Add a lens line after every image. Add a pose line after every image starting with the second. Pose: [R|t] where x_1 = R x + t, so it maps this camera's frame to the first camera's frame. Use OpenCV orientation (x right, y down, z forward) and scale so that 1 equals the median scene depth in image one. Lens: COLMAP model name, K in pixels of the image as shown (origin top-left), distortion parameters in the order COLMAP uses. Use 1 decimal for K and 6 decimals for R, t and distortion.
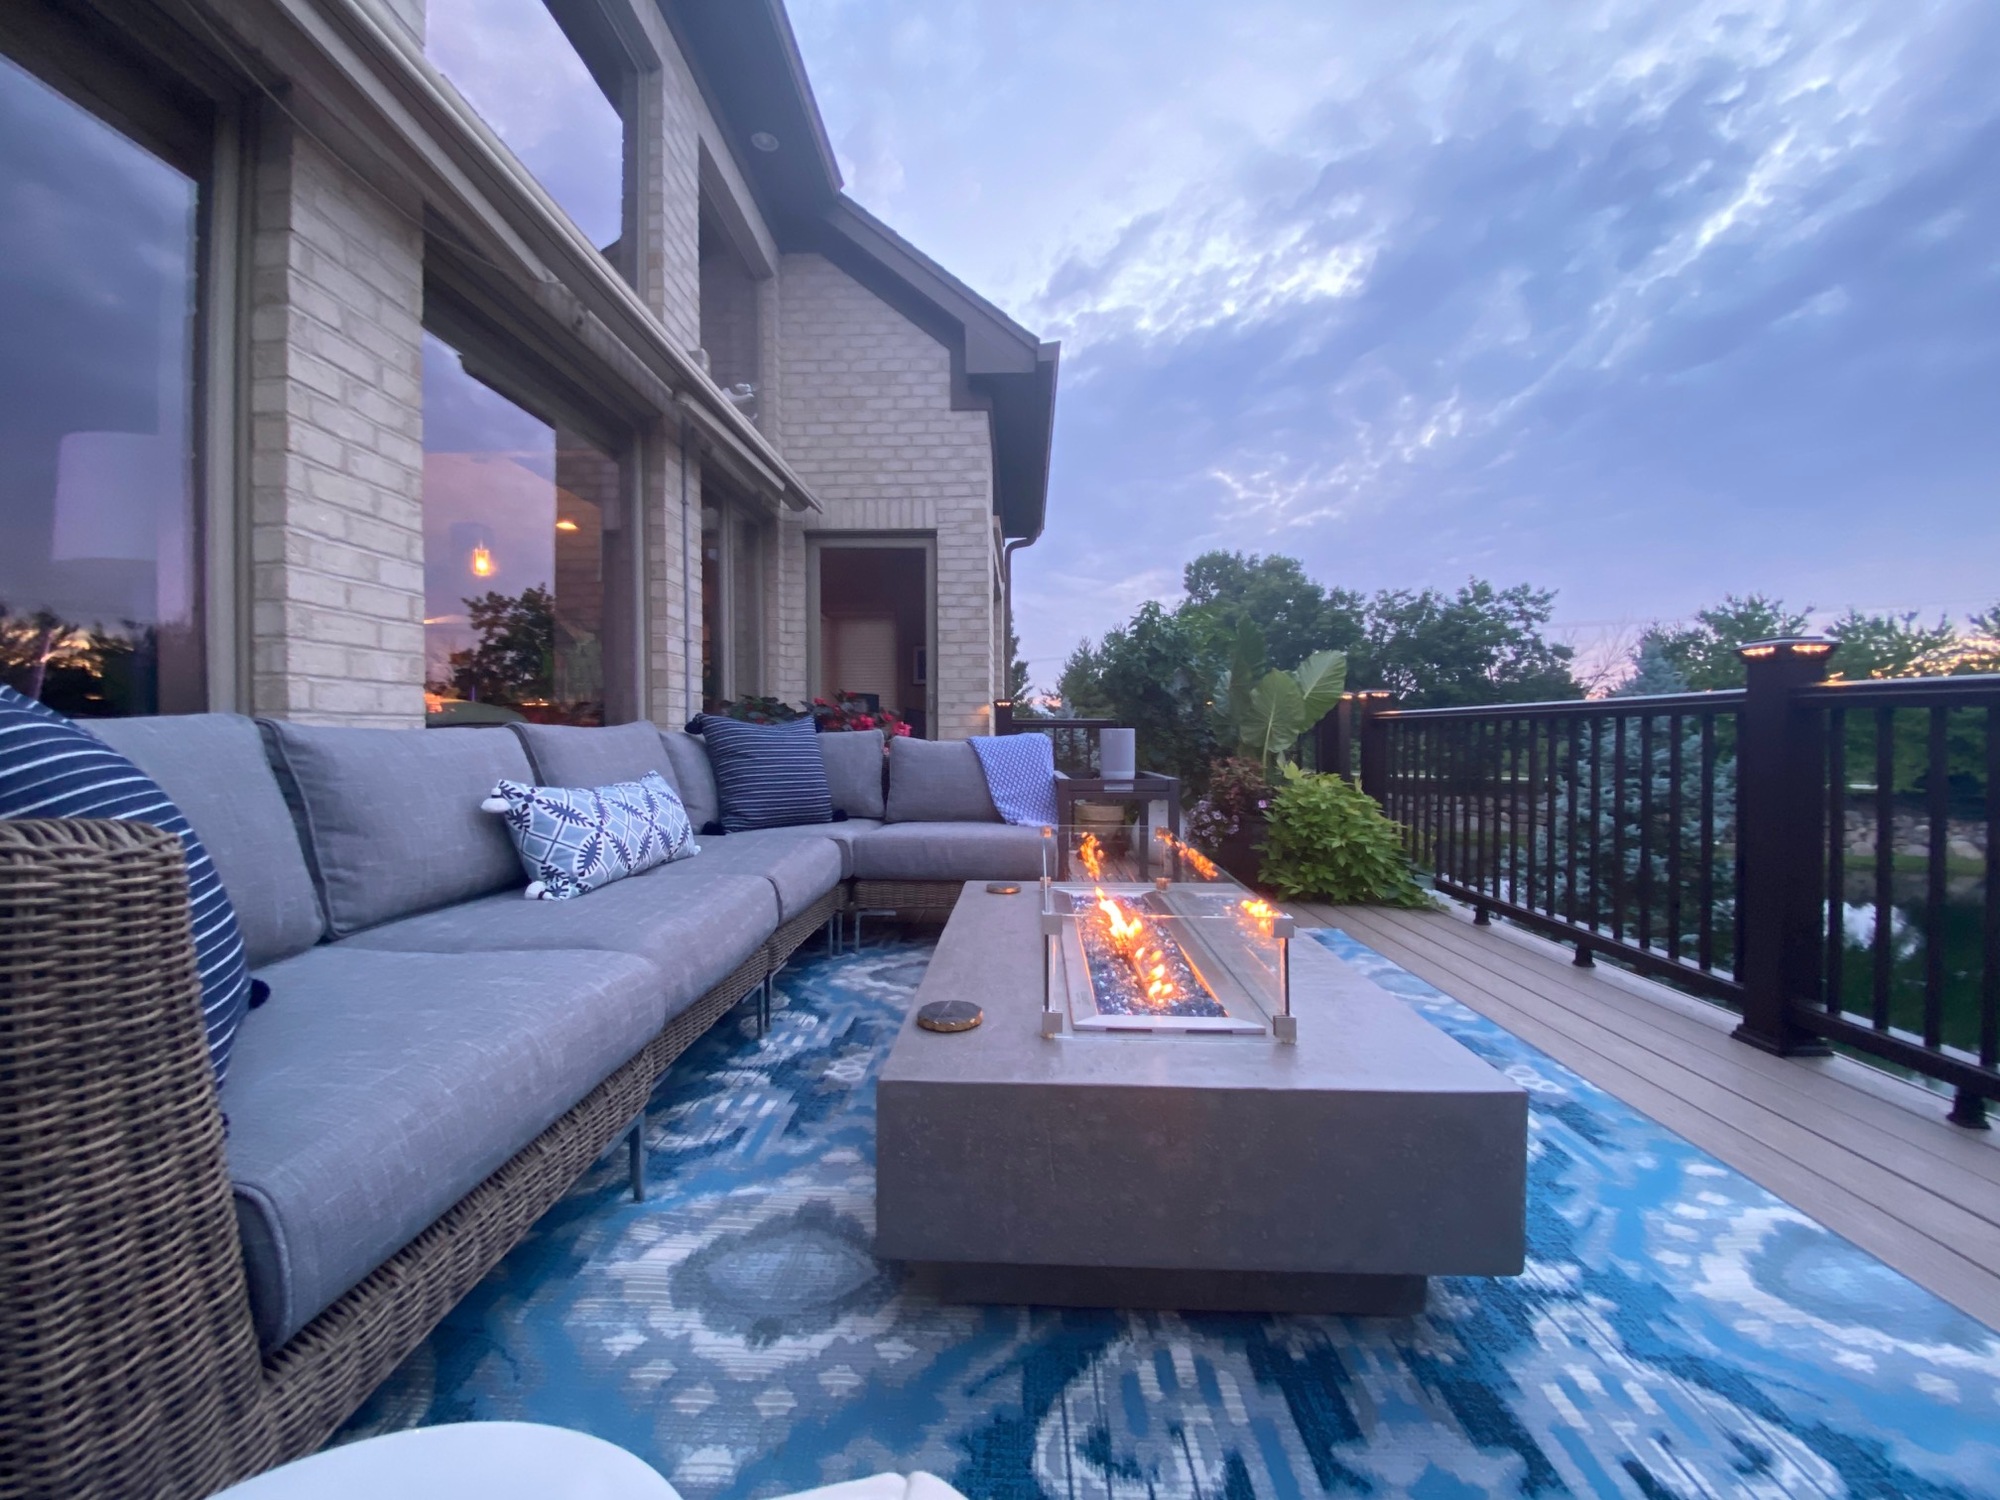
lens RADIAL K [[808.8, 0, 995.0], [0, 808.8, 763.6], [0, 0, 1]] dist [0.008786, -0.014177]
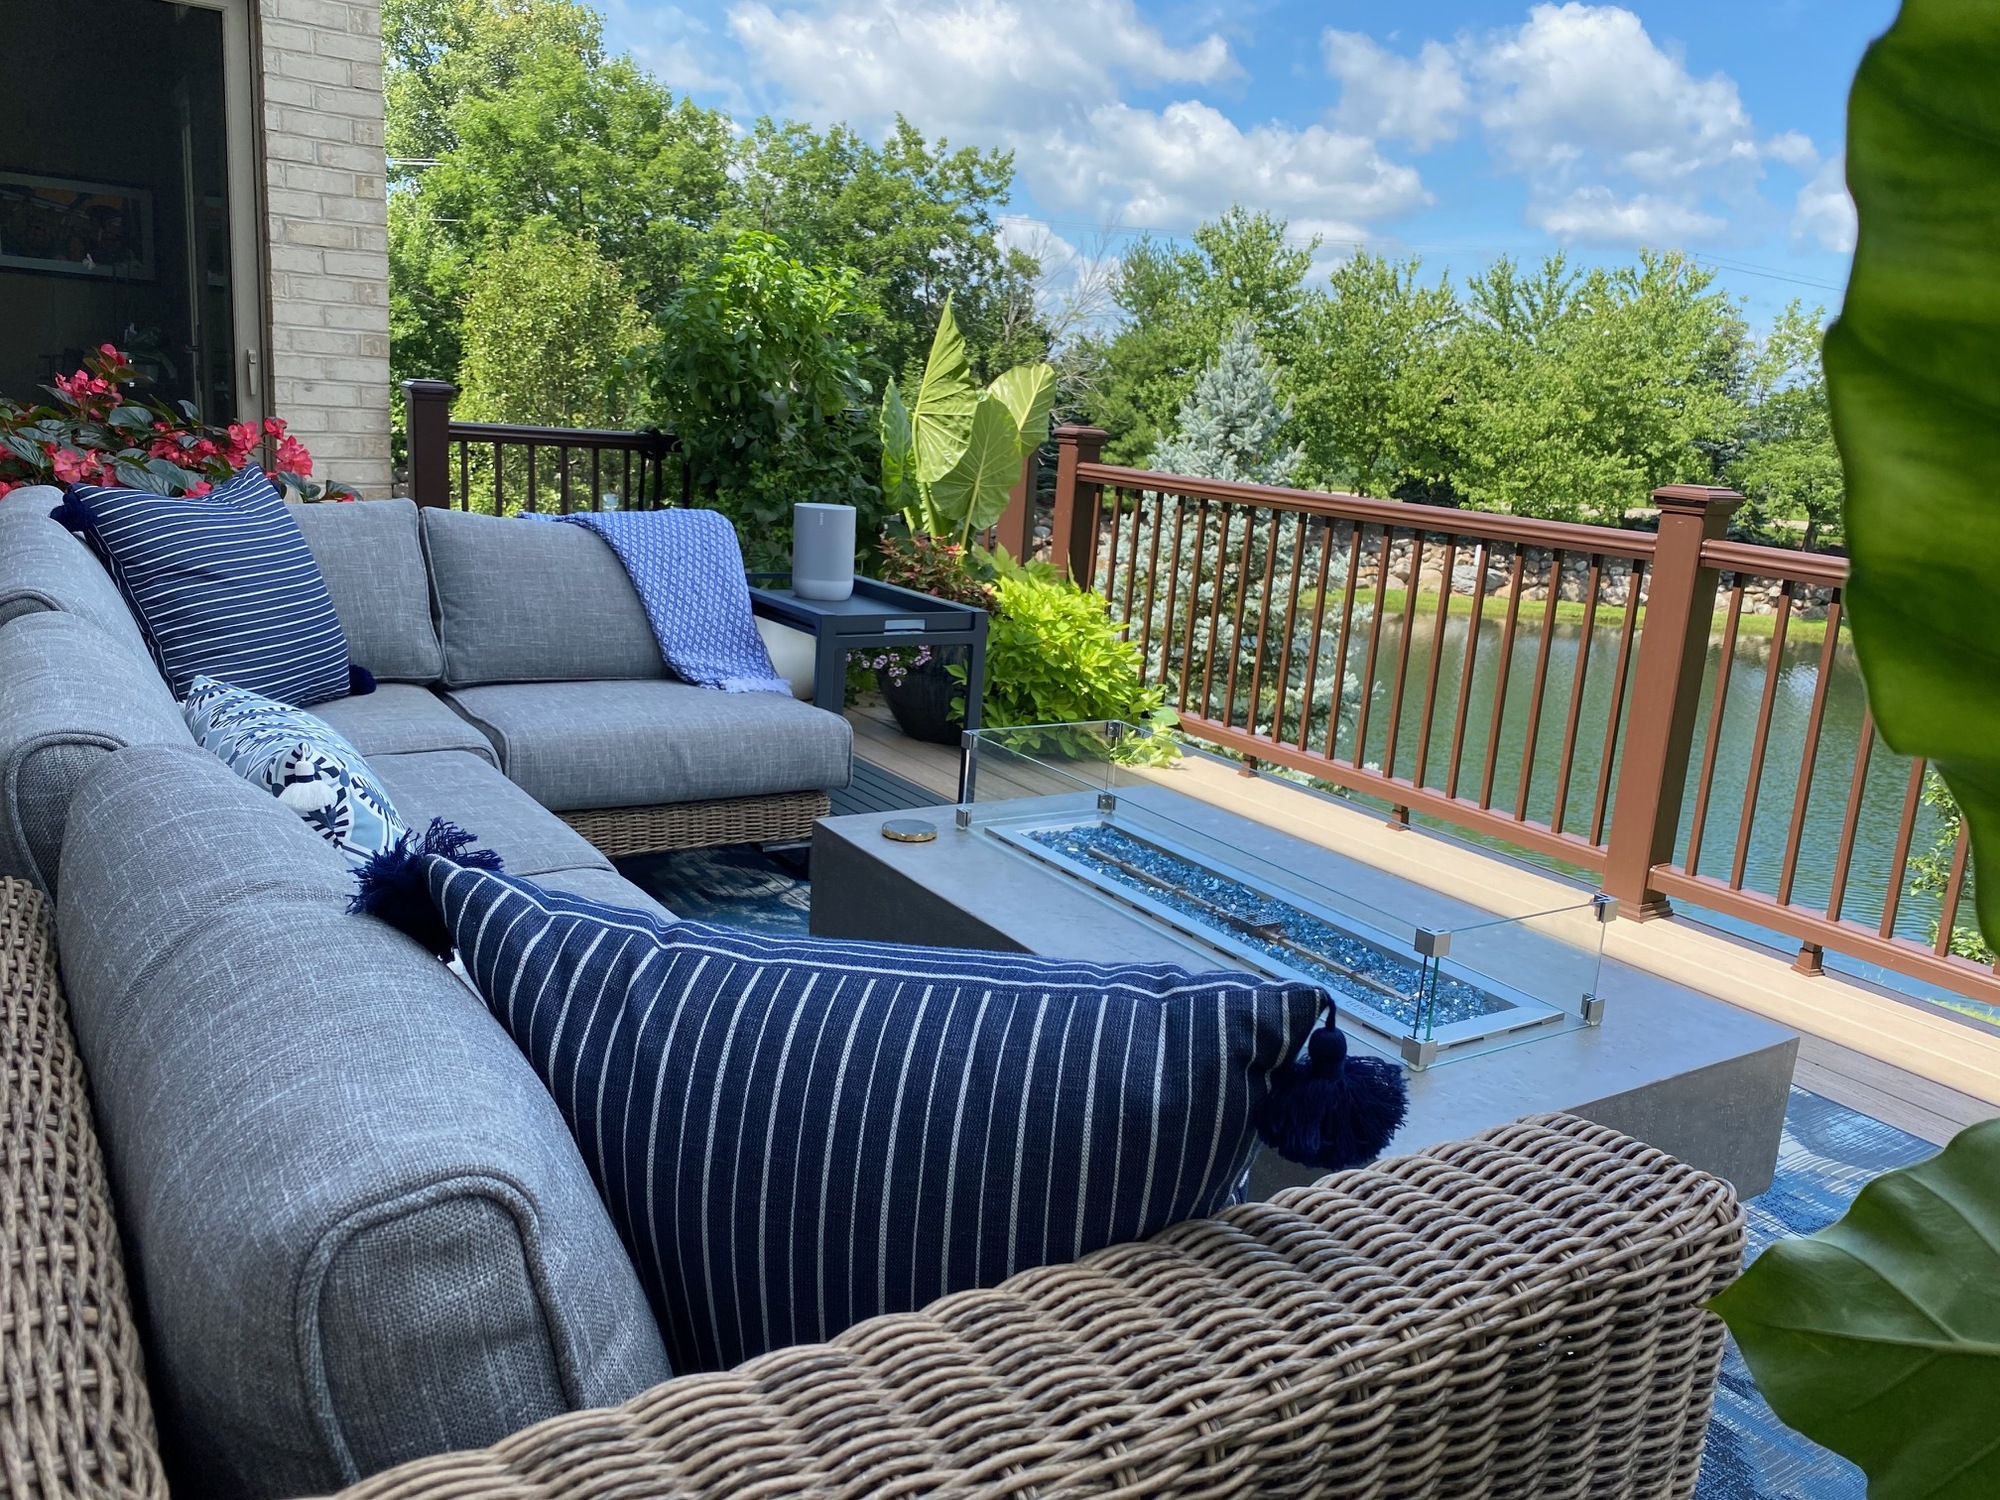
lens RADIAL K [[1522.7, 0, 999.1], [0, 1522.7, 736.5], [0, 0, 1]] dist [0.050664, -0.055761]
pose [[0.809664, -0.069725, 0.582737, -0.265330], [-0.054106, 0.979822, 0.192412, -0.064550], [-0.584394, -0.187319, 0.789554, 0.013135]]
